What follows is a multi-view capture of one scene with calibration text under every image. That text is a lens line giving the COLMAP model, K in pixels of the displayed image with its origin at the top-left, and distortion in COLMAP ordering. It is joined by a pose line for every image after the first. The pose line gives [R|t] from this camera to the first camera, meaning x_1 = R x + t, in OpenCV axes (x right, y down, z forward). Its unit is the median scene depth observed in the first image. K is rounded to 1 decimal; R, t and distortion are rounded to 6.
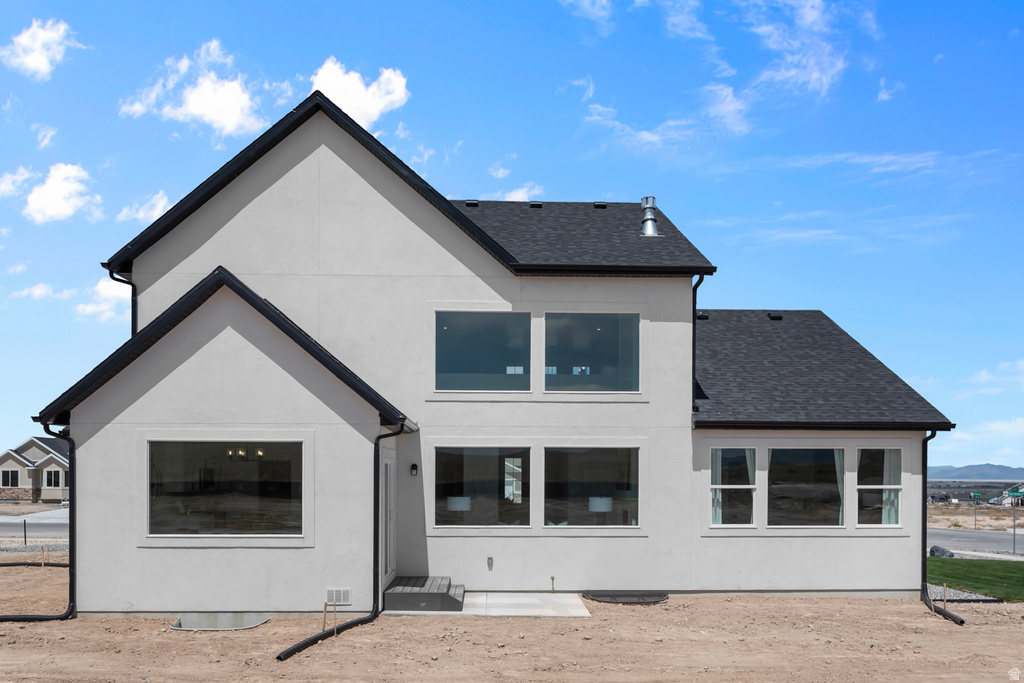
lens RADIAL K [[898.9, 0, 512.0], [0, 898.9, 341.5], [0, 0, 1]] dist [-0.000313, -0.003019]
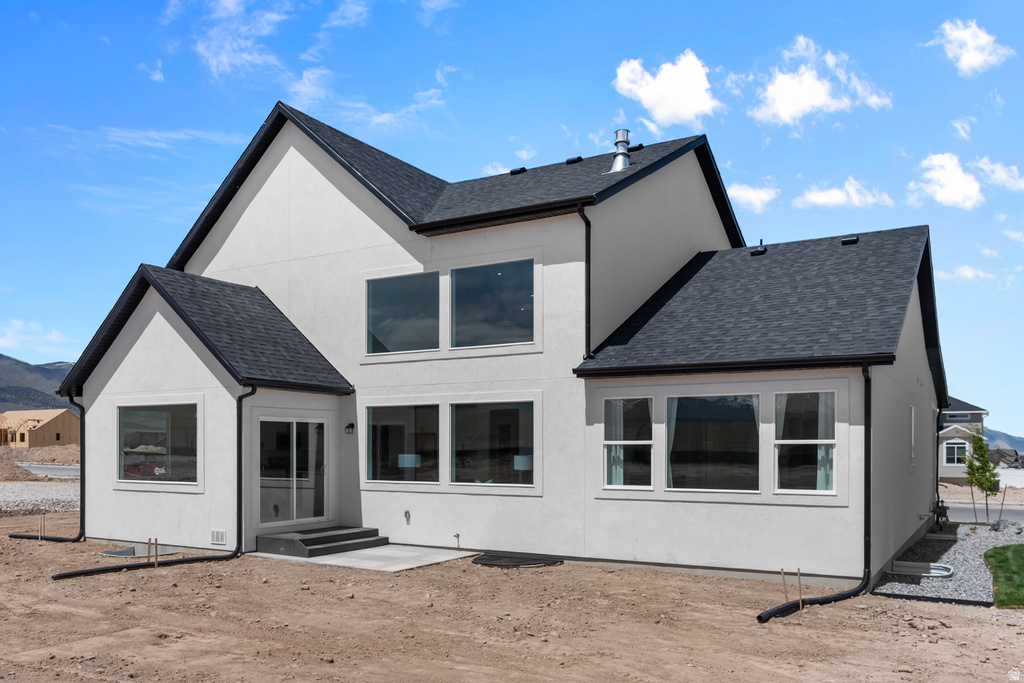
lens RADIAL K [[822.0, 0, 512.0], [0, 822.0, 341.5], [0, 0, 1]] dist [-0.006026, -0.002493]
pose [[0.841097, -0.072067, -0.536062, 0.584084], [0.079675, 0.996780, -0.008993, 0.061920], [0.534985, -0.035146, 0.844130, 0.269899]]
